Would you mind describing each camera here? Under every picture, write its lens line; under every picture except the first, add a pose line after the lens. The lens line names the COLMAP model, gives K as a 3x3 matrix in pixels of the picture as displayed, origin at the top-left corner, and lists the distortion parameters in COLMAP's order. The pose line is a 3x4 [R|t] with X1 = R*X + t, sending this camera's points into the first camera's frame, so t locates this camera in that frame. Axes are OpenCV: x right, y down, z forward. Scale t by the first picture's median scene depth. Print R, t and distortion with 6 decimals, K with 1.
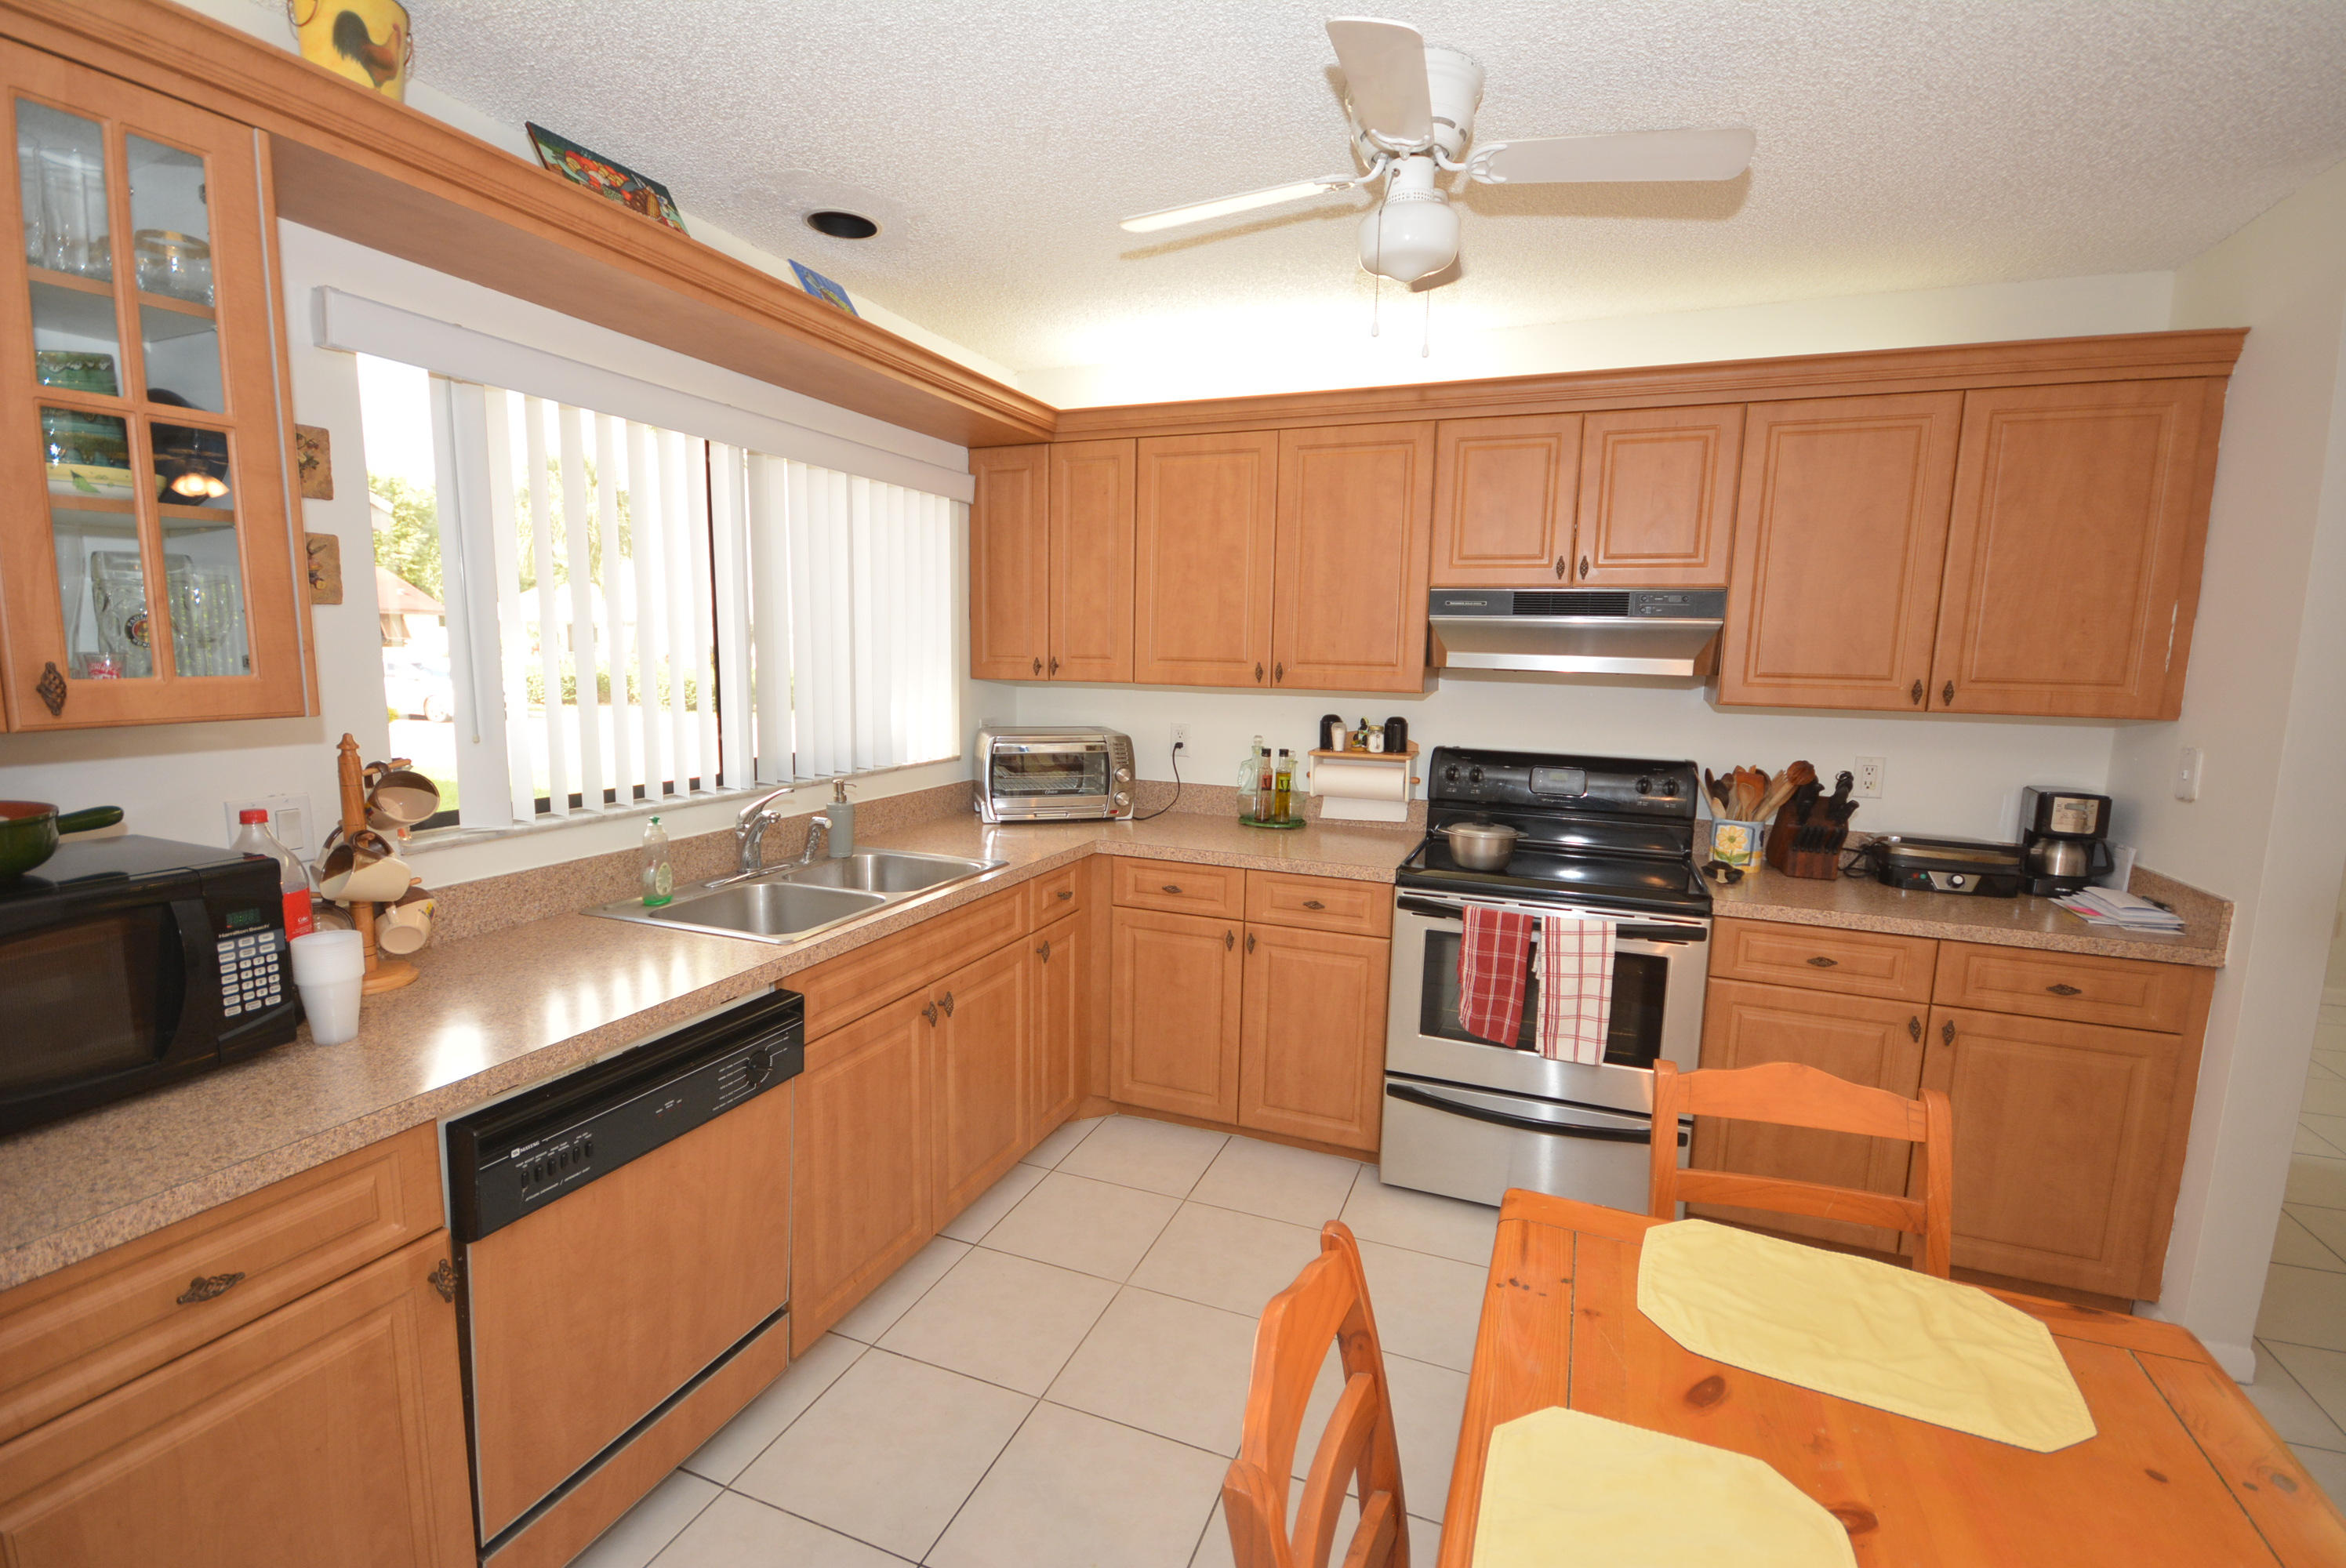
lens RADIAL K [[1036.5, 0, 1177.7], [0, 1036.5, 791.1], [0, 0, 1]] dist [-0.000050, -0.000250]
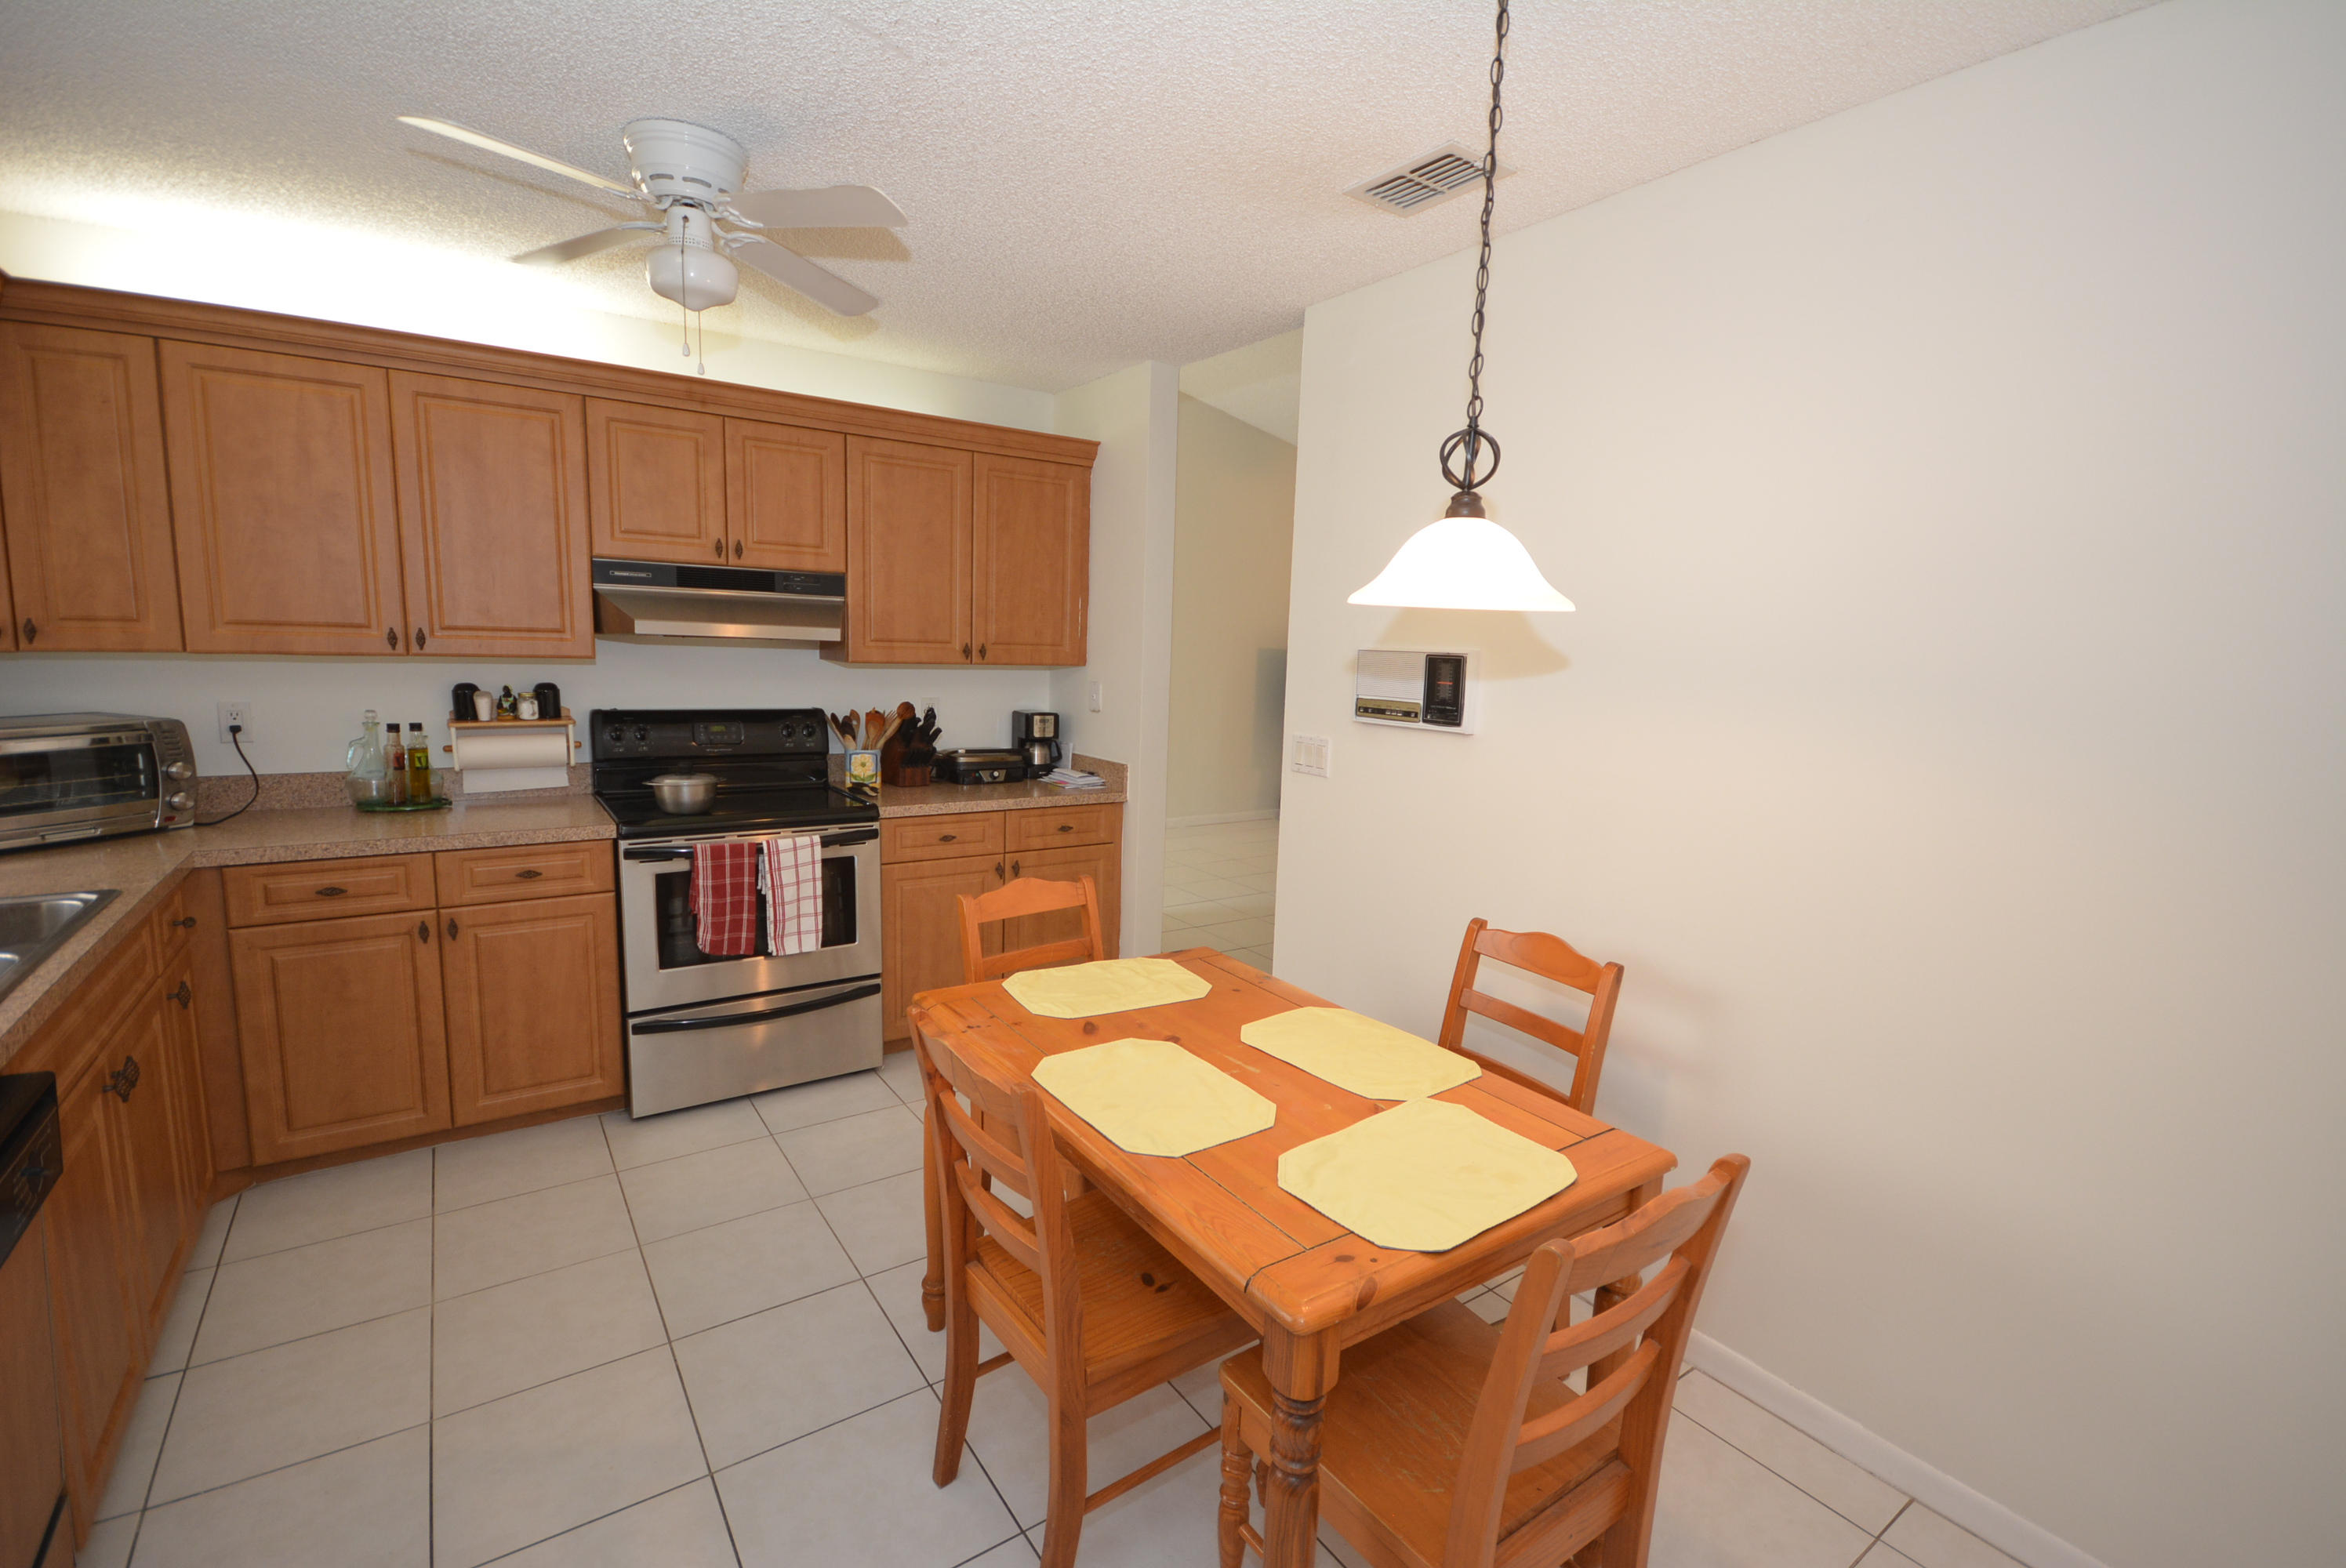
lens RADIAL K [[1036.5, 0, 1177.7], [0, 1036.5, 791.1], [0, 0, 1]] dist [-0.000050, -0.000250]
pose [[0.554500, -0.124371, 0.822838, -0.338216], [0.093291, 0.991827, 0.087045, 0.002515], [-0.826938, 0.028497, 0.561570, -0.073790]]
